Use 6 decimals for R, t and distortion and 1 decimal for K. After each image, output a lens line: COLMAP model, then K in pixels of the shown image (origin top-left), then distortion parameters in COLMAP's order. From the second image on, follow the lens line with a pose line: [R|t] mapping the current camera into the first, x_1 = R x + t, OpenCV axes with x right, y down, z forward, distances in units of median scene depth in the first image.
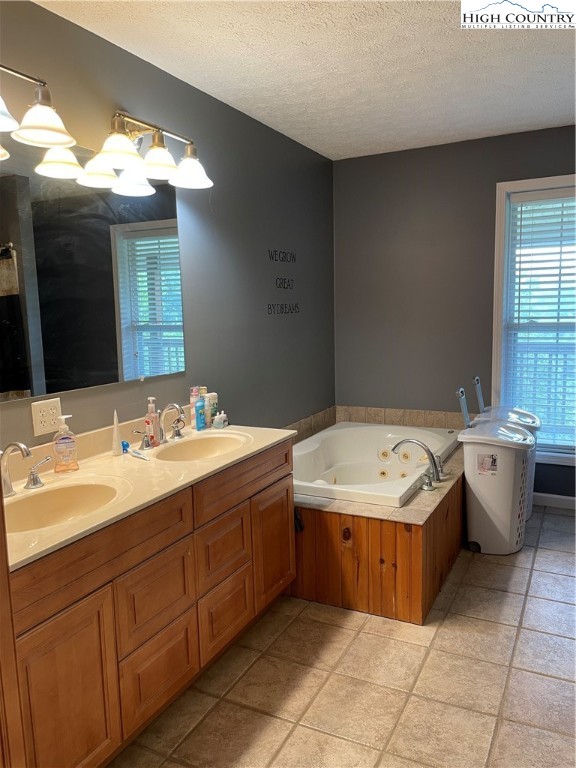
lens RADIAL K [[584.7, 0, 288.5], [0, 584.7, 386.9], [0, 0, 1]] dist [0.072842, -0.101068]
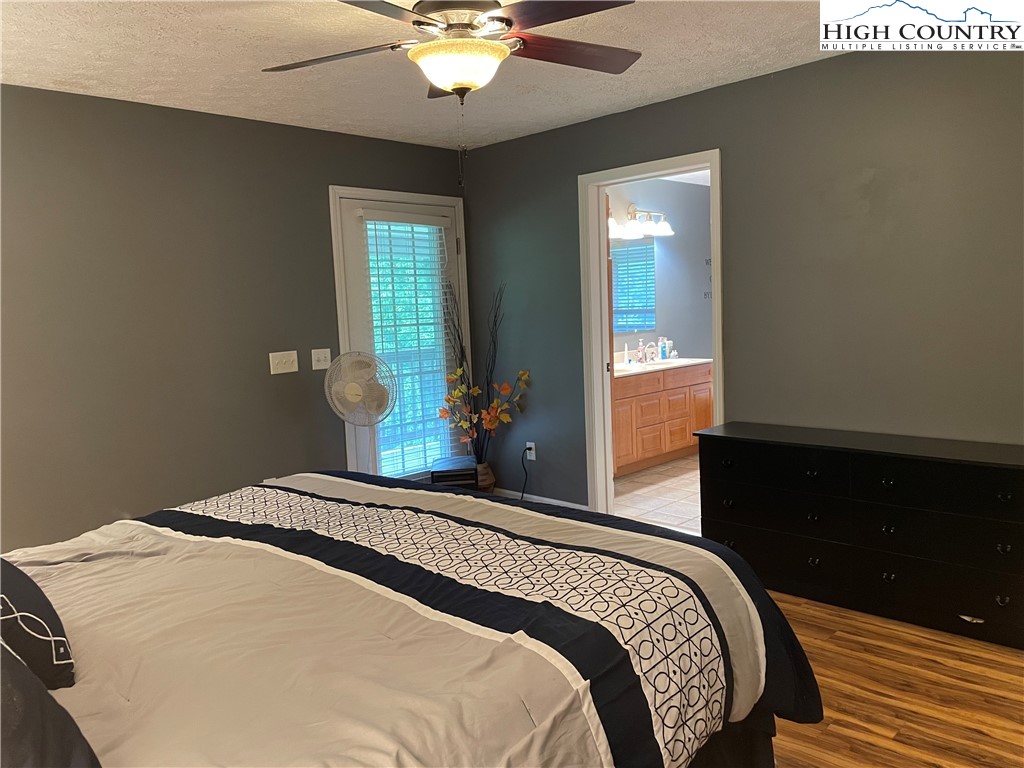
lens RADIAL K [[779.6, 0, 509.2], [0, 779.6, 385.0], [0, 0, 1]] dist [0.072842, -0.101068]
pose [[0.954154, 0.017051, -0.298829, 0.138643], [-0.023604, 0.999553, -0.018334, 0.225073], [0.298383, 0.024547, 0.954130, -1.650205]]
